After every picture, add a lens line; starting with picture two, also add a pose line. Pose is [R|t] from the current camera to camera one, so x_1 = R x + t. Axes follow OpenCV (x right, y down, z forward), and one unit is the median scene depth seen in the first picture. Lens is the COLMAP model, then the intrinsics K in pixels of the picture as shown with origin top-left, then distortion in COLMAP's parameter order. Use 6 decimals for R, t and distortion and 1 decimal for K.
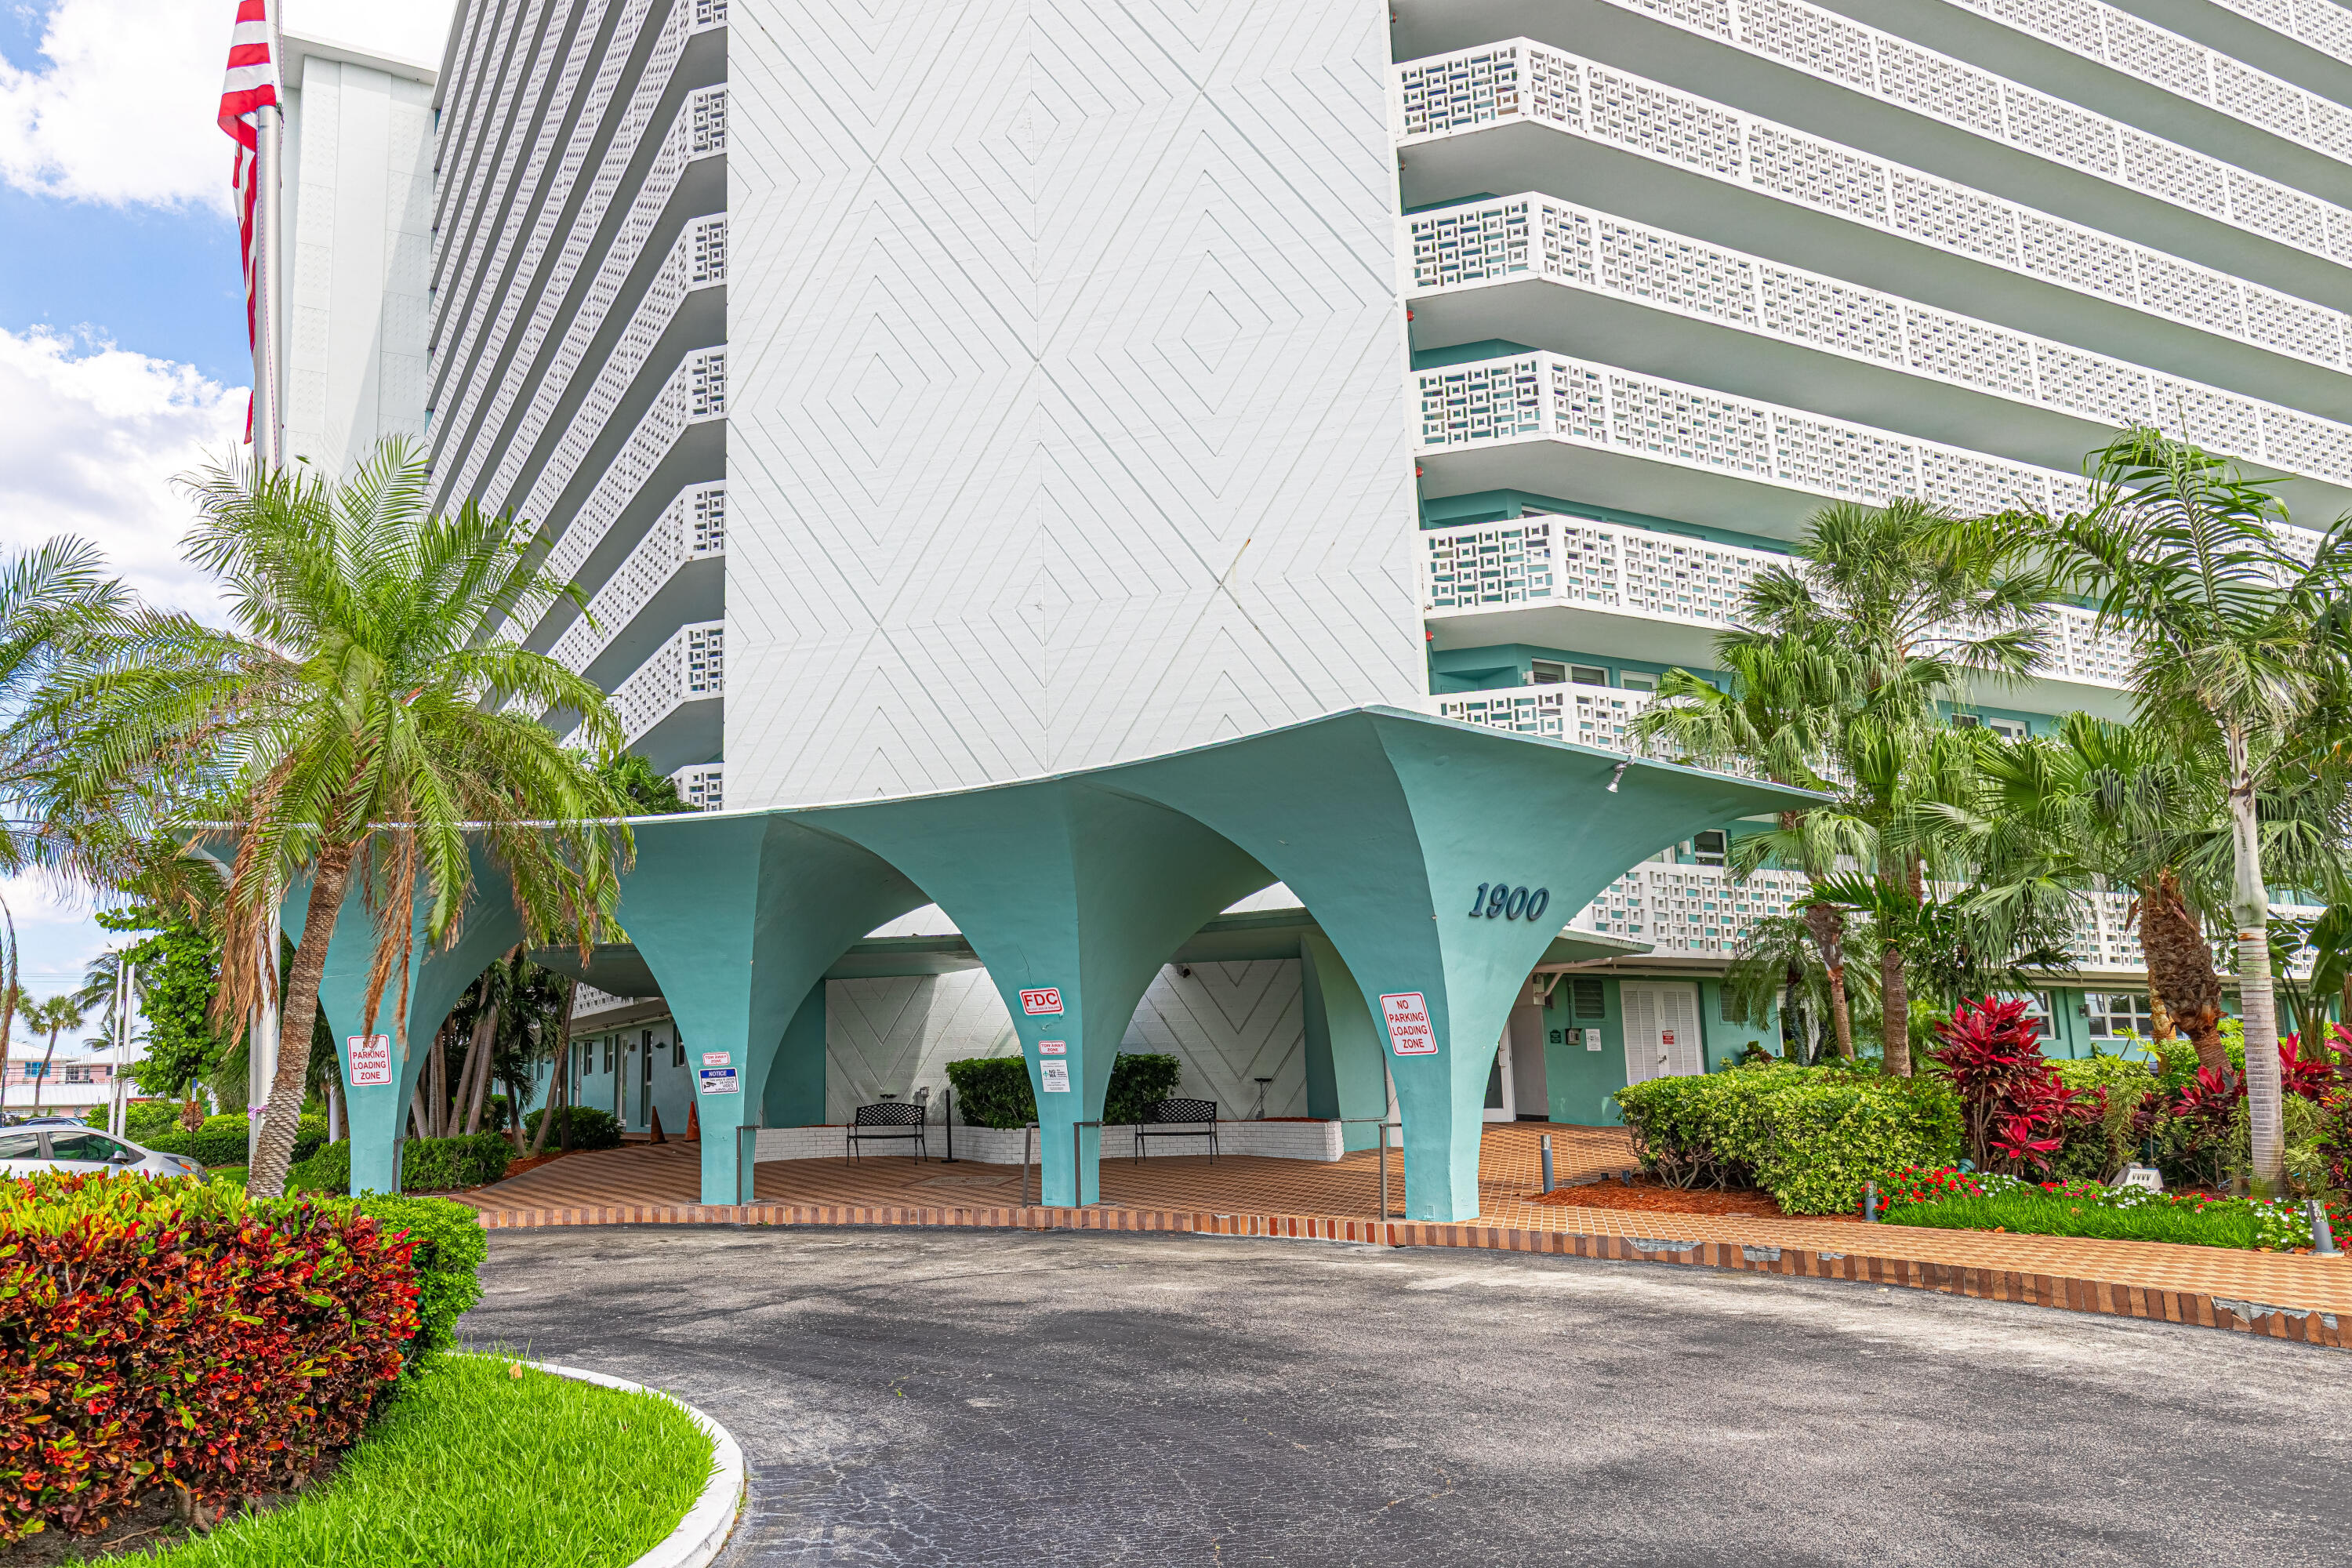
lens RADIAL K [[1559.5, 0, 852.4], [0, 1559.5, 783.0], [0, 0, 1]] dist [0.004499, -0.004260]
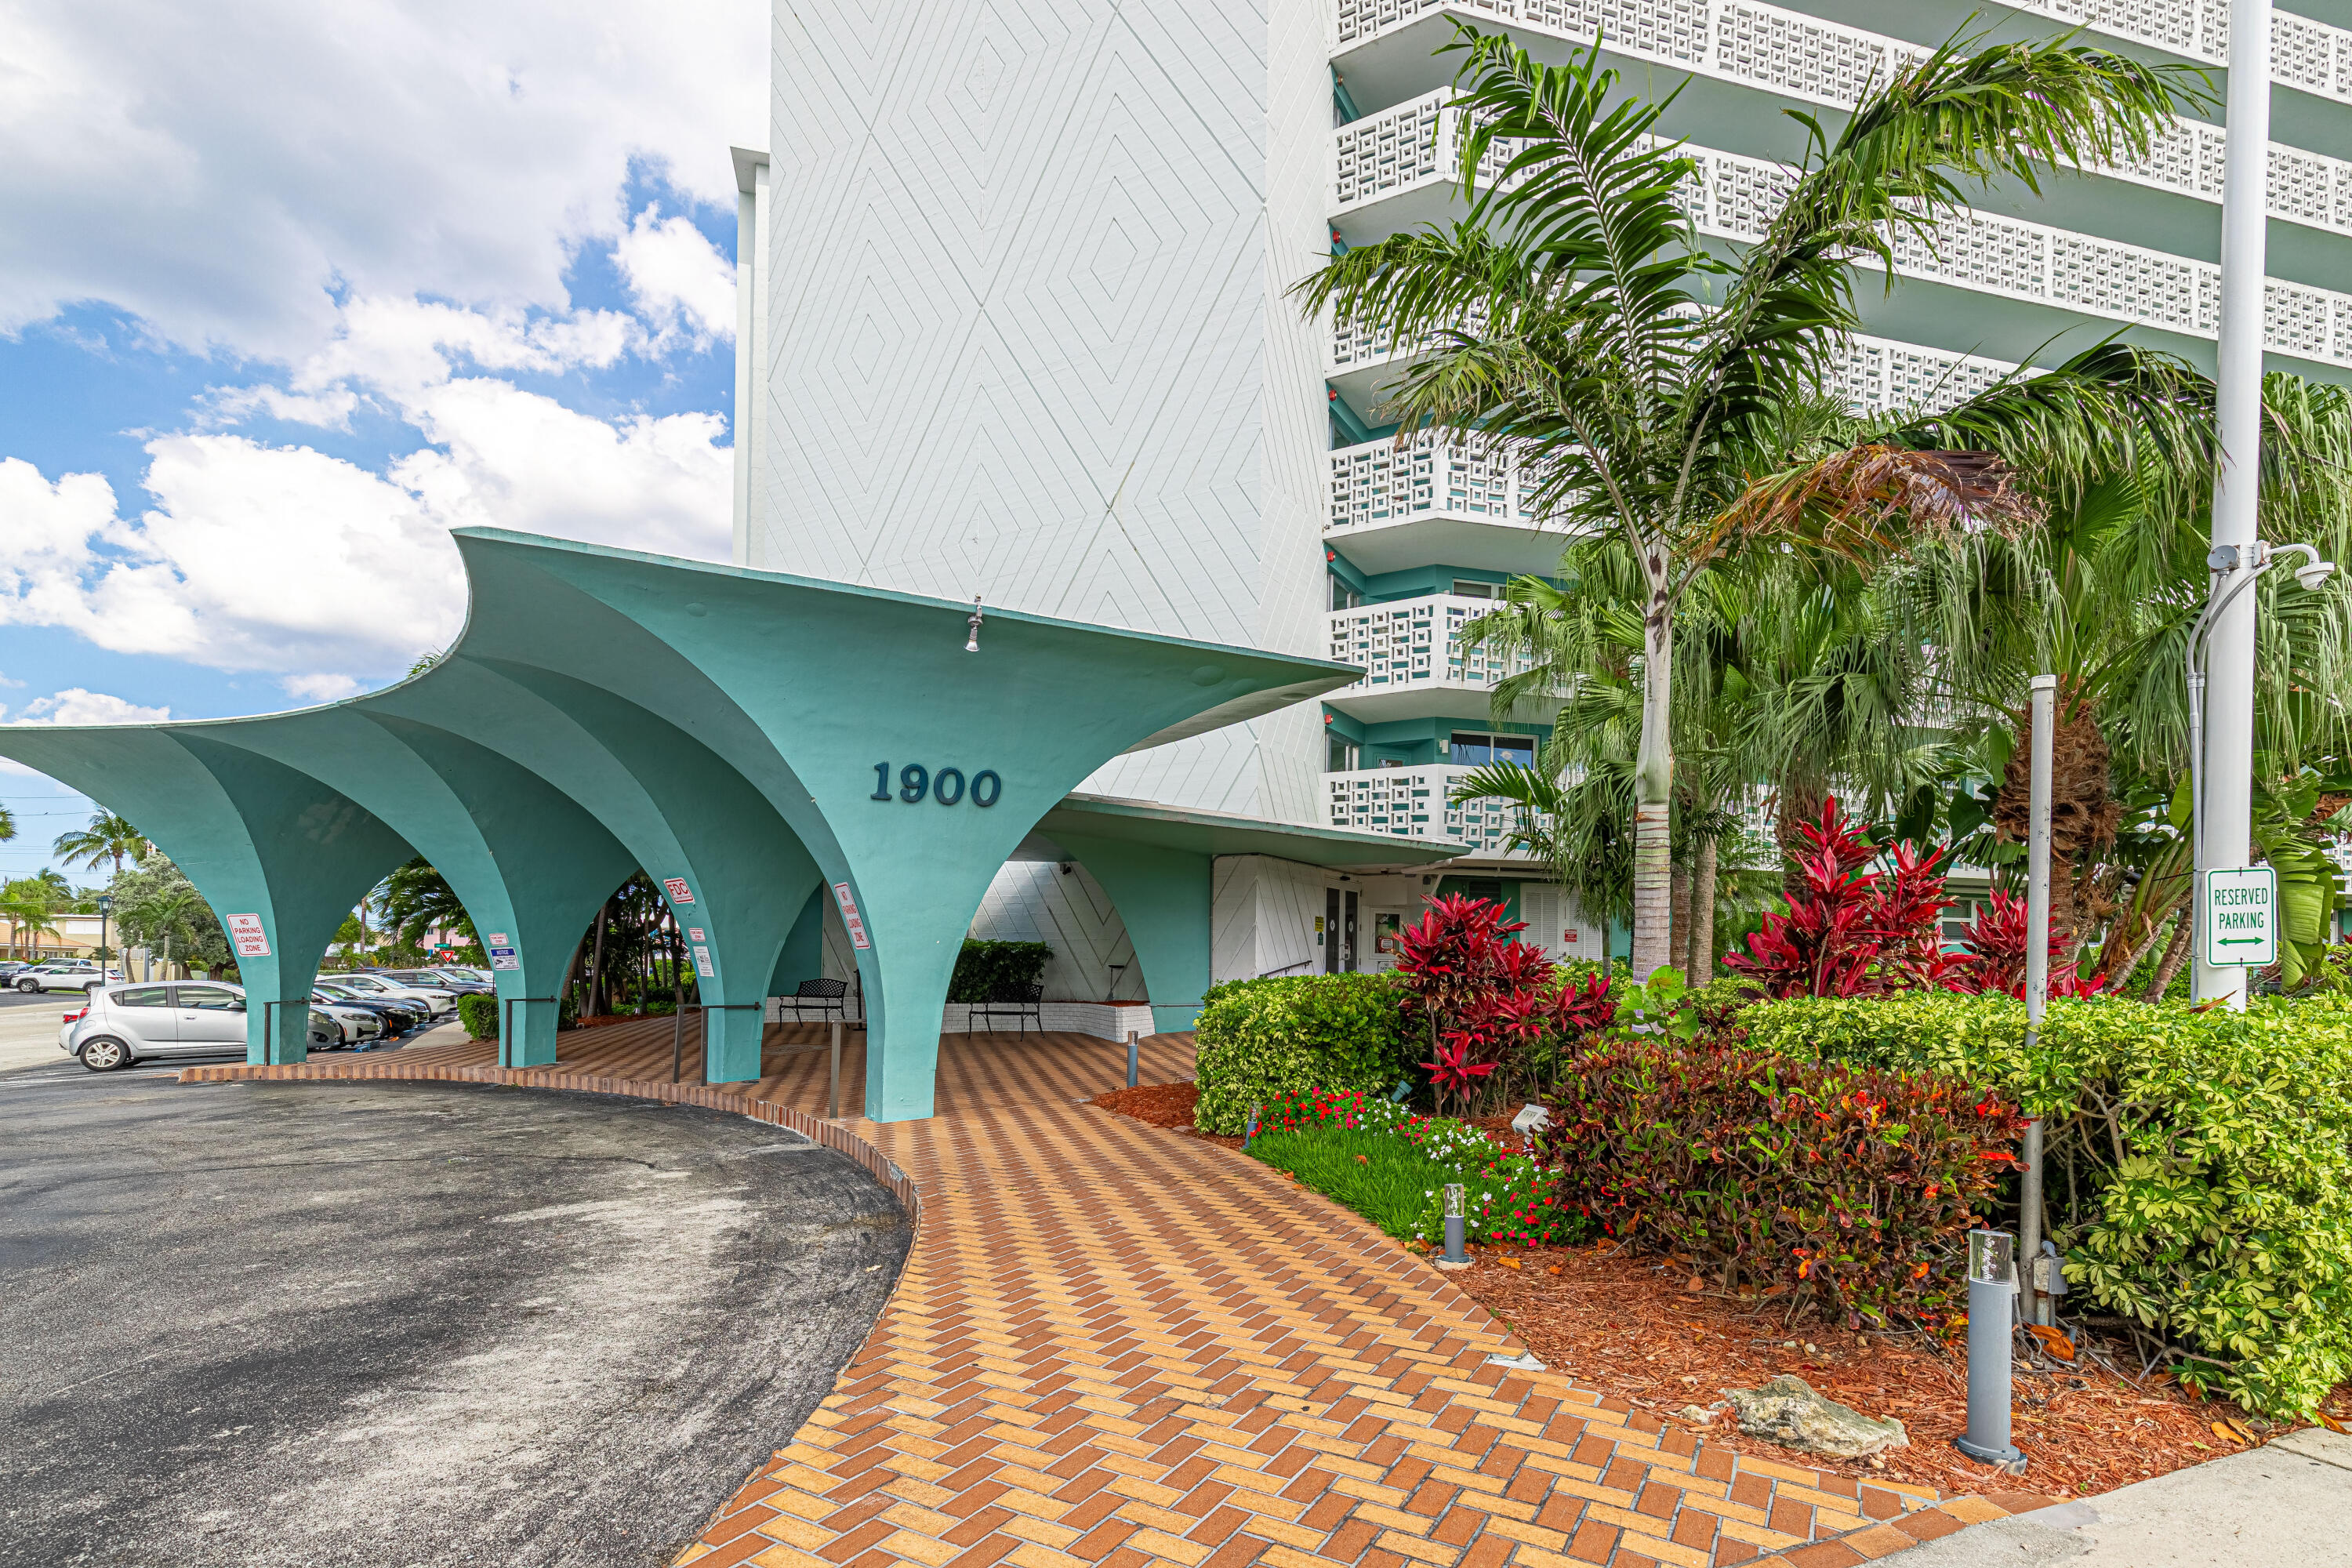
lens RADIAL K [[1098.0, 0, 1175.6], [0, 1098.0, 902.4], [0, 0, 1]] dist [0.000734, 0.000282]
pose [[0.989039, 0.012835, -0.147092, 0.387457], [0.008195, 0.989908, 0.141475, 0.032550], [0.147424, -0.141130, 0.978953, 0.229885]]
